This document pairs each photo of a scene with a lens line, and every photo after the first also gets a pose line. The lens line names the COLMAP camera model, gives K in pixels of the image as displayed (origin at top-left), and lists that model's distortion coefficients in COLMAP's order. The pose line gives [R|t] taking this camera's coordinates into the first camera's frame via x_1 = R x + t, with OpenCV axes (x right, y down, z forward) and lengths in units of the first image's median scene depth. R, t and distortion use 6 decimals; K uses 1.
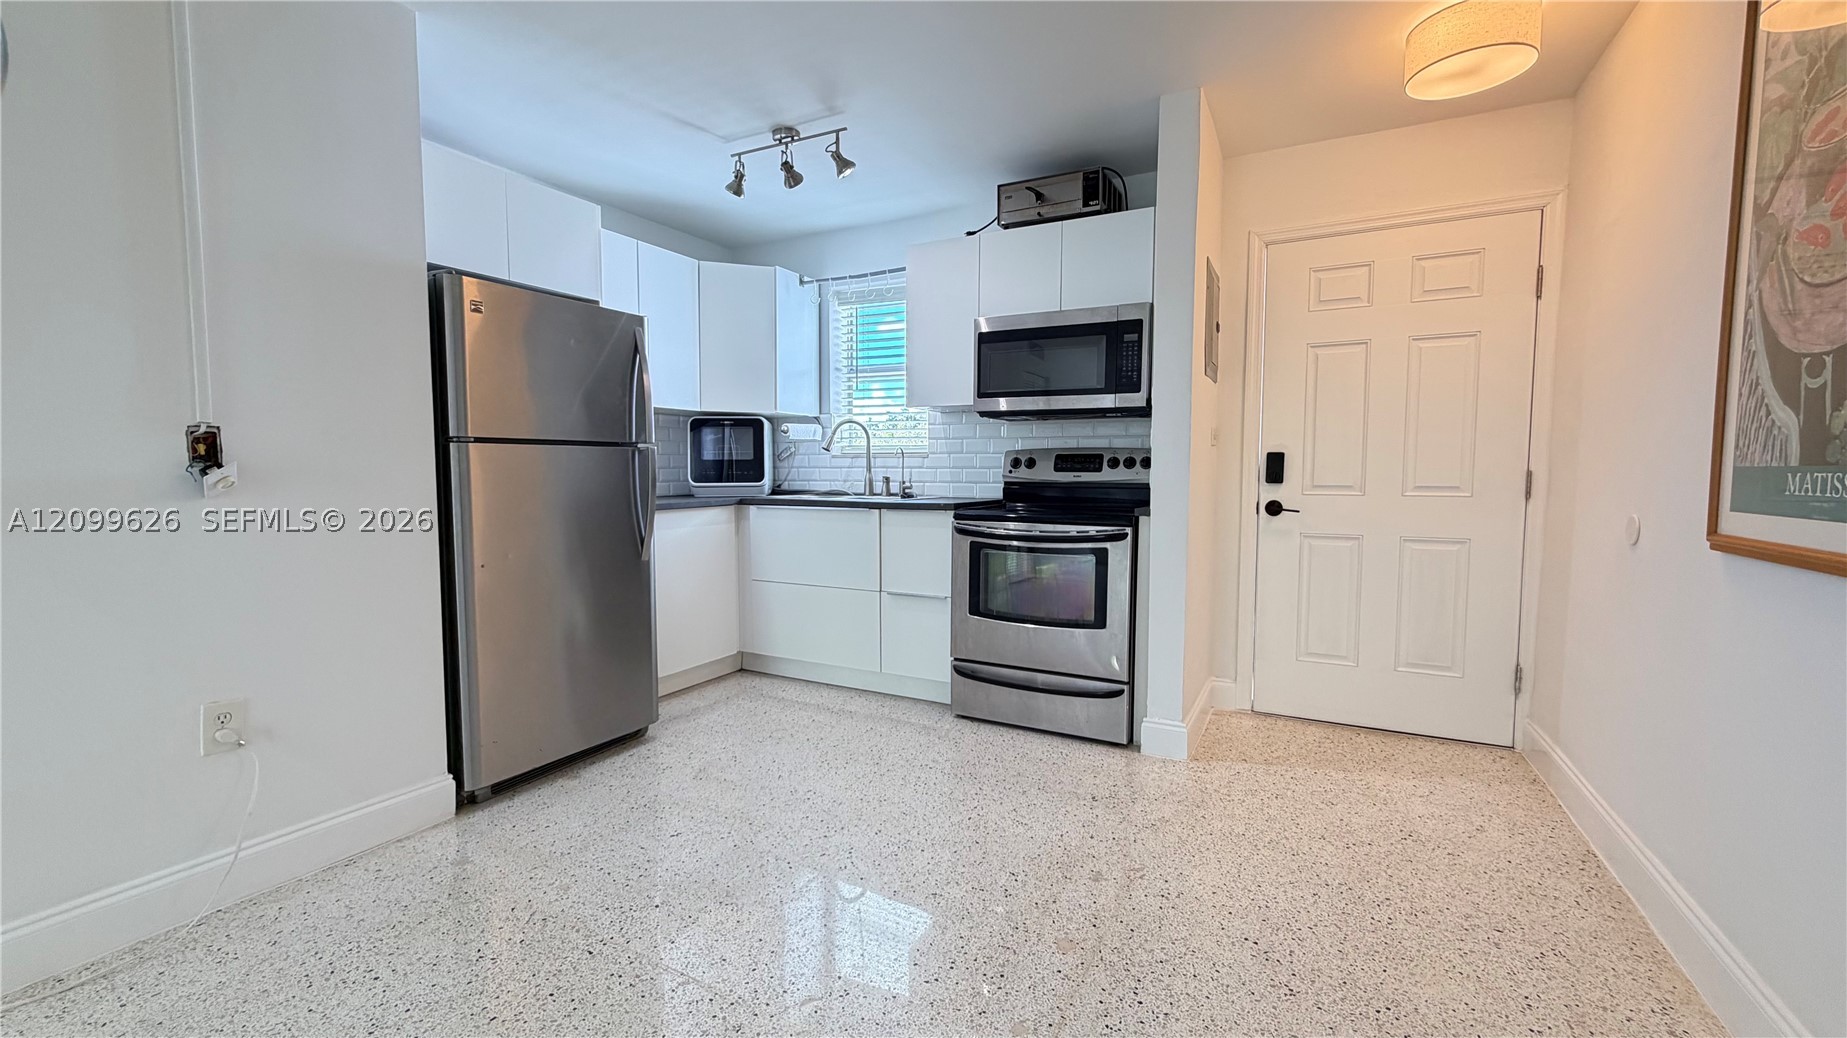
lens RADIAL K [[737.8, 0, 923.5], [0, 737.8, 519.0], [0, 0, 1]] dist [0.000333, -0.000212]
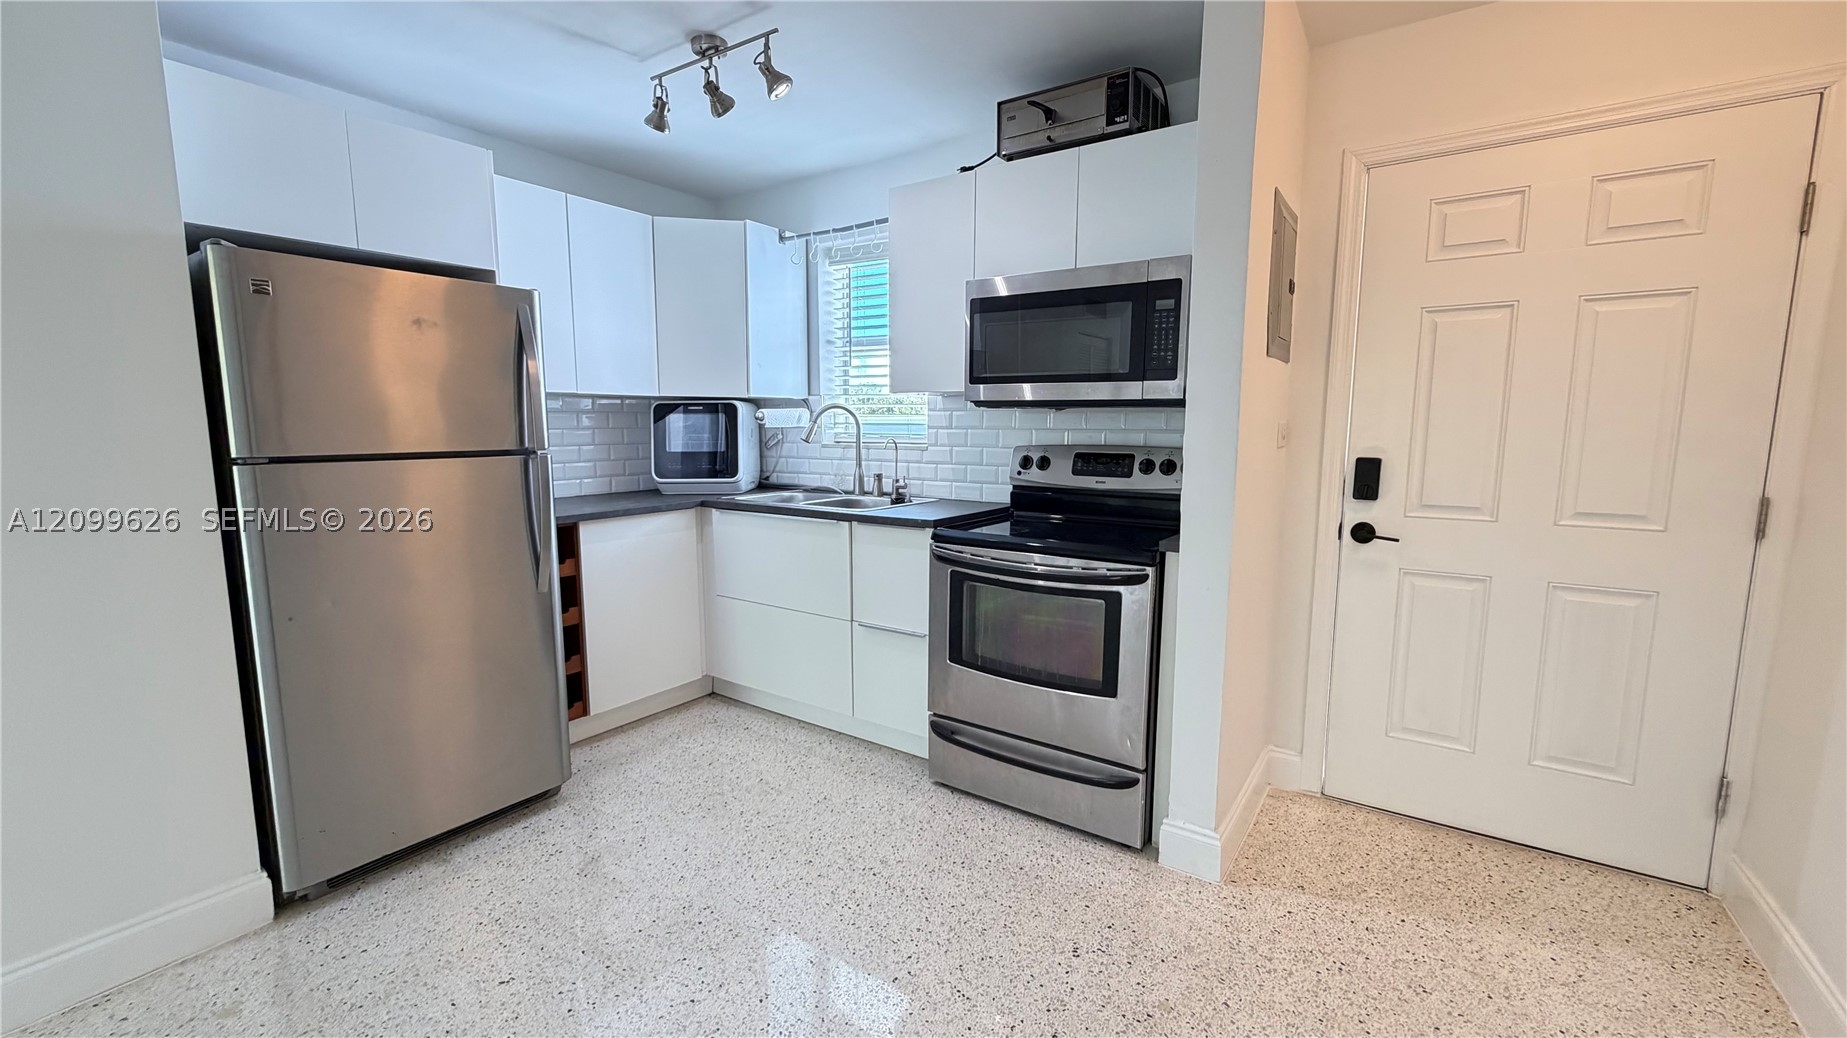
lens RADIAL K [[737.8, 0, 923.5], [0, 737.8, 519.0], [0, 0, 1]] dist [0.000333, -0.000212]
pose [[0.993447, 0.014681, -0.113345, 0.123146], [-0.007870, 0.998149, 0.060303, -0.071783], [0.114021, -0.059015, 0.991724, 0.220947]]
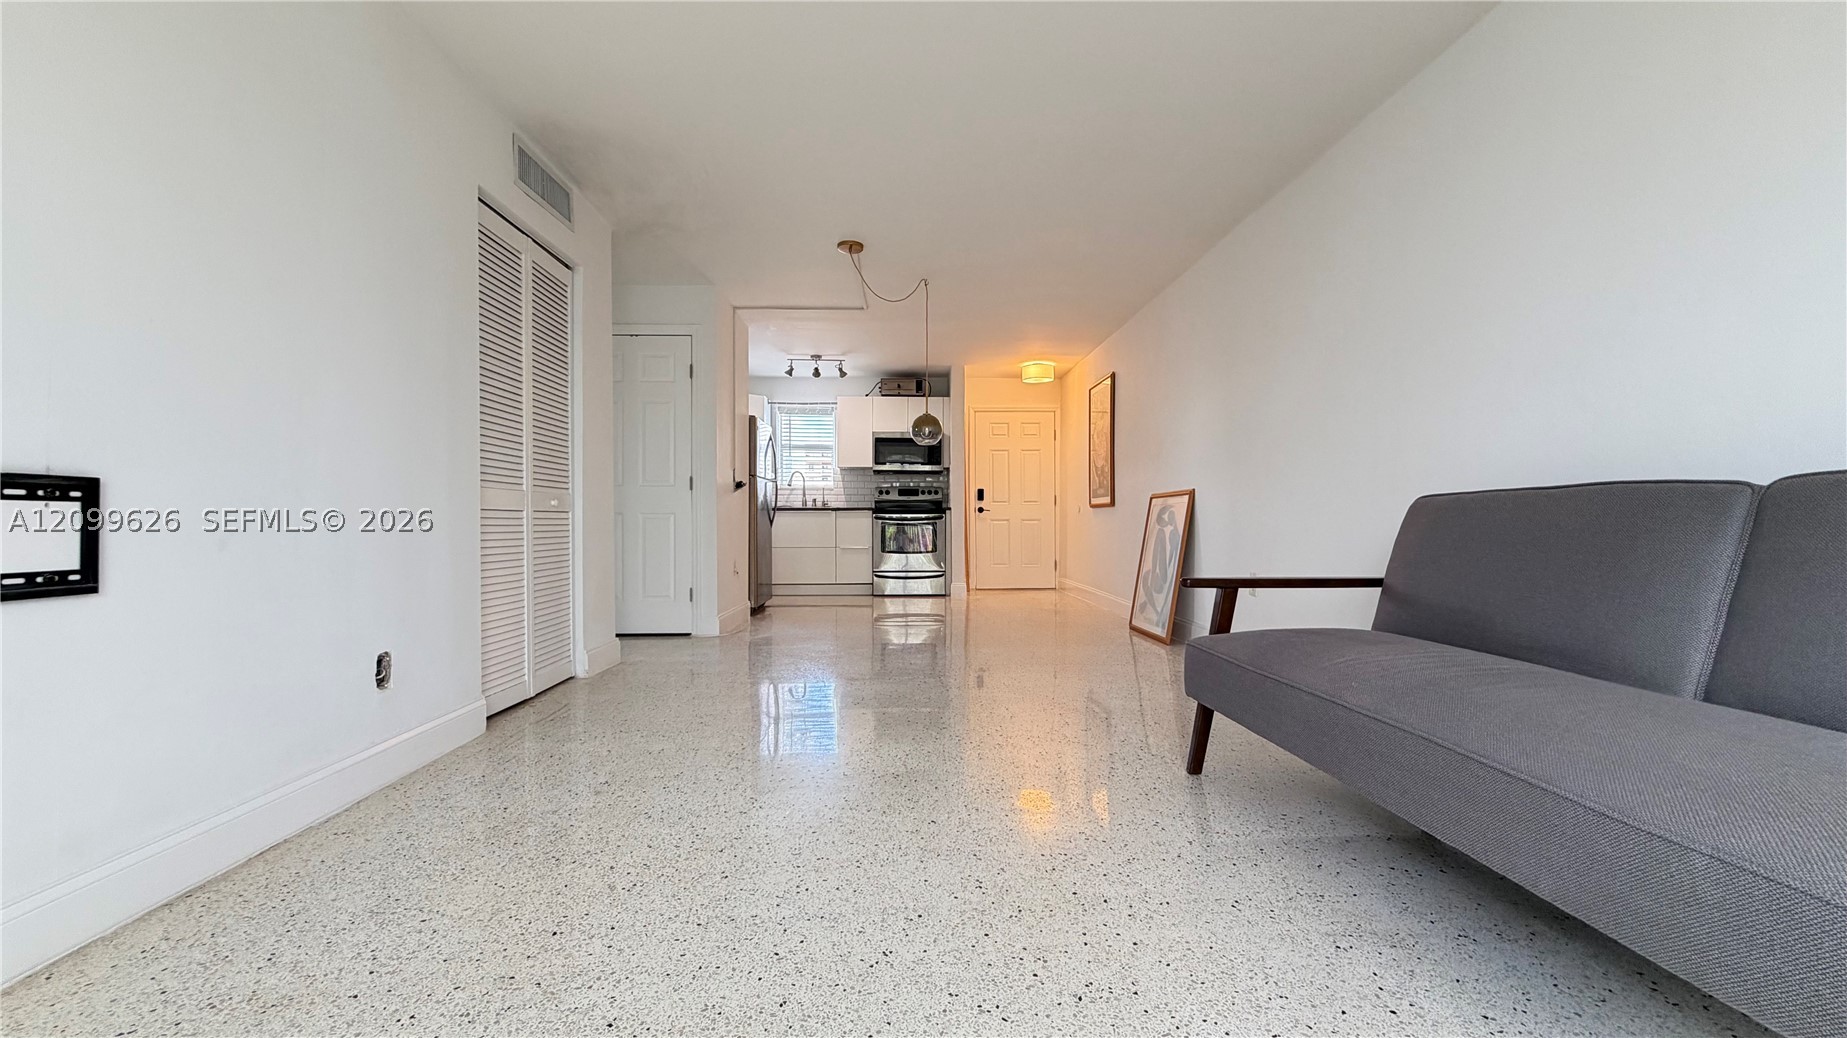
lens RADIAL K [[737.8, 0, 923.5], [0, 737.8, 519.0], [0, 0, 1]] dist [0.000333, -0.000212]
pose [[0.862985, -0.003711, 0.505216, -1.066130], [0.037739, 0.997653, -0.057136, 0.165627], [-0.503818, 0.068374, 0.861099, -1.202884]]
